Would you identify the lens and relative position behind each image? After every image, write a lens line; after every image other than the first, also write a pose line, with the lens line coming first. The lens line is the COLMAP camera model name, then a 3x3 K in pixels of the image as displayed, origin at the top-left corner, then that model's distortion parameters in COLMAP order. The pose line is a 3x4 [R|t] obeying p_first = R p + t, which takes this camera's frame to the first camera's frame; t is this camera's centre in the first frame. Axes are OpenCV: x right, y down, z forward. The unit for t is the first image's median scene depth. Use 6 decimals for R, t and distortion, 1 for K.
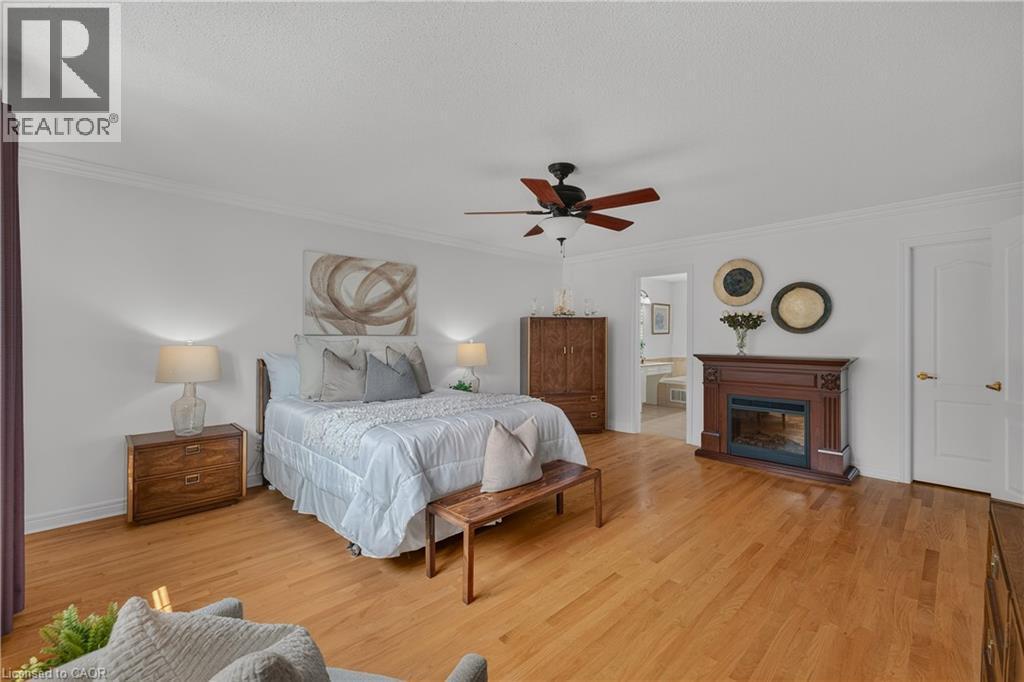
lens RADIAL K [[425.9, 0, 513.4], [0, 425.9, 337.4], [0, 0, 1]] dist [-0.009554, -0.000324]
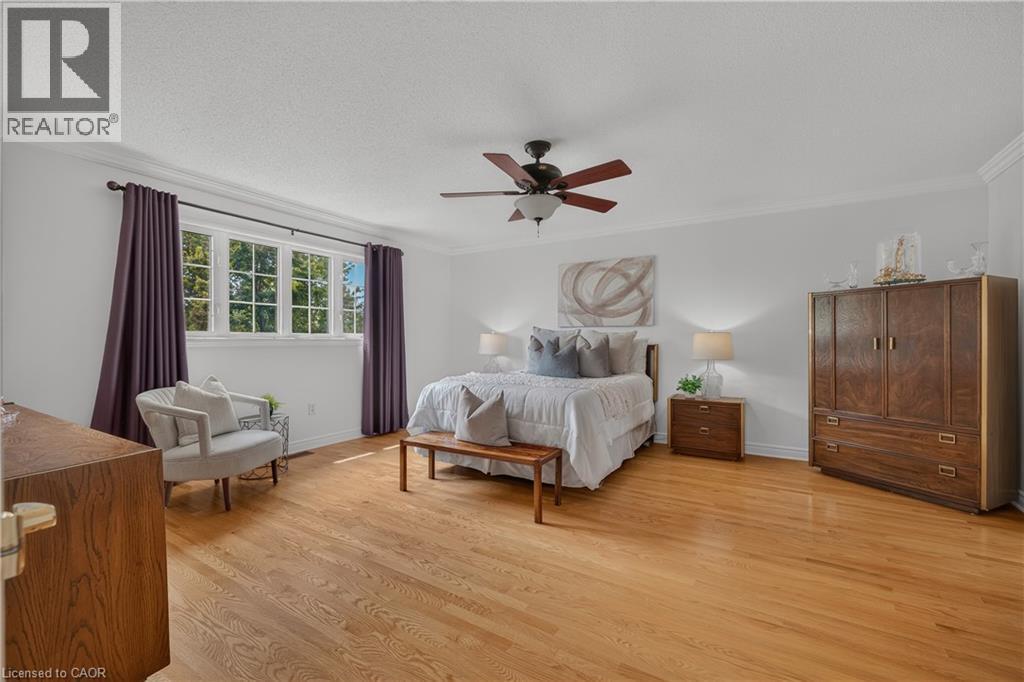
lens RADIAL K [[425.9, 0, 513.1], [0, 425.9, 341.7], [0, 0, 1]] dist [-0.009554, -0.000324]
pose [[0.243161, 0.004496, -0.969976, 0.712341], [0.001502, 0.999986, 0.005012, 0.029694], [0.969985, -0.002676, 0.243151, 0.473760]]
